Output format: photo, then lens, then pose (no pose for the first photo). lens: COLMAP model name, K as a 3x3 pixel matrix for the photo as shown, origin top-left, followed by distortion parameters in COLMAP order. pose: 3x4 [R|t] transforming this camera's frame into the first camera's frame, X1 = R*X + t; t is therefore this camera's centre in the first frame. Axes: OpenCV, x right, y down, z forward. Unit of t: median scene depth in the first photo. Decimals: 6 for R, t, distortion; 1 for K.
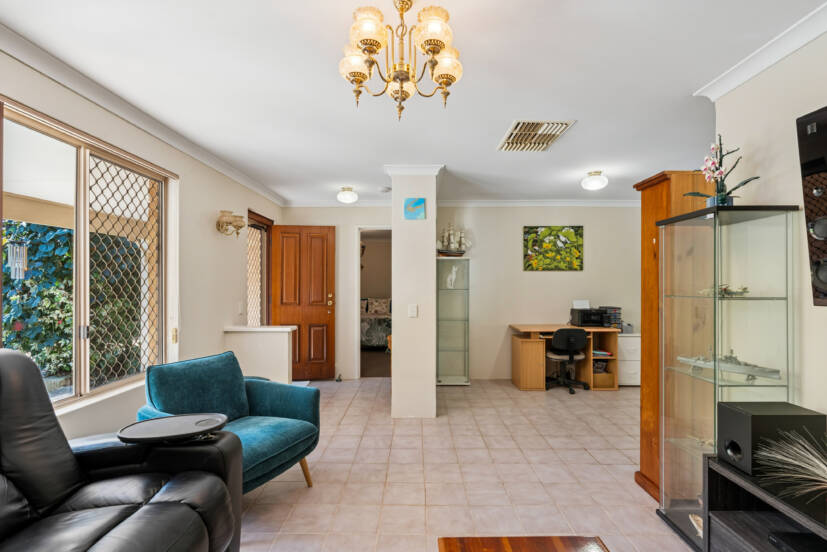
lens RADIAL K [[381.7, 0, 420.1], [0, 381.7, 281.5], [0, 0, 1]] dist [-0.007543, 0.002463]
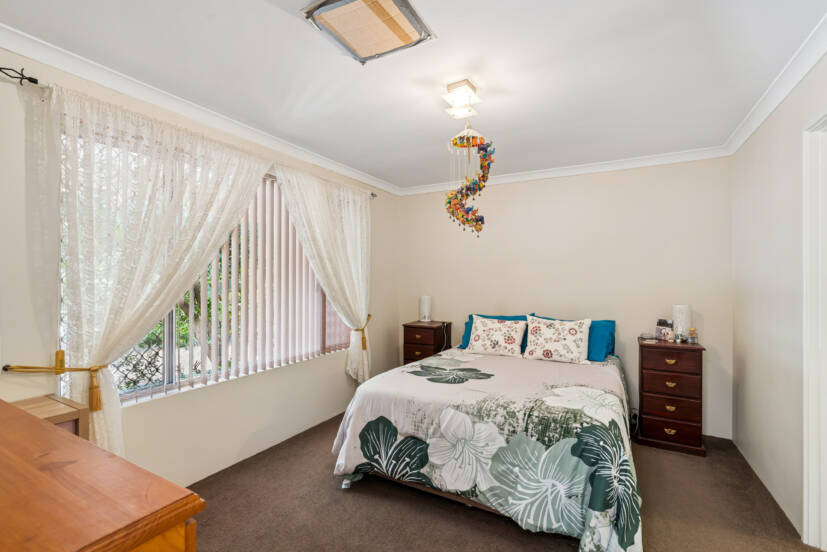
lens RADIAL K [[381.7, 0, 411.7], [0, 381.7, 276.5], [0, 0, 1]] dist [-0.007543, 0.002463]
pose [[0.870653, 0.002212, -0.491893, -0.047411], [0.000883, 0.999981, 0.006058, 0.000079], [0.491897, -0.005709, 0.870635, 0.607513]]
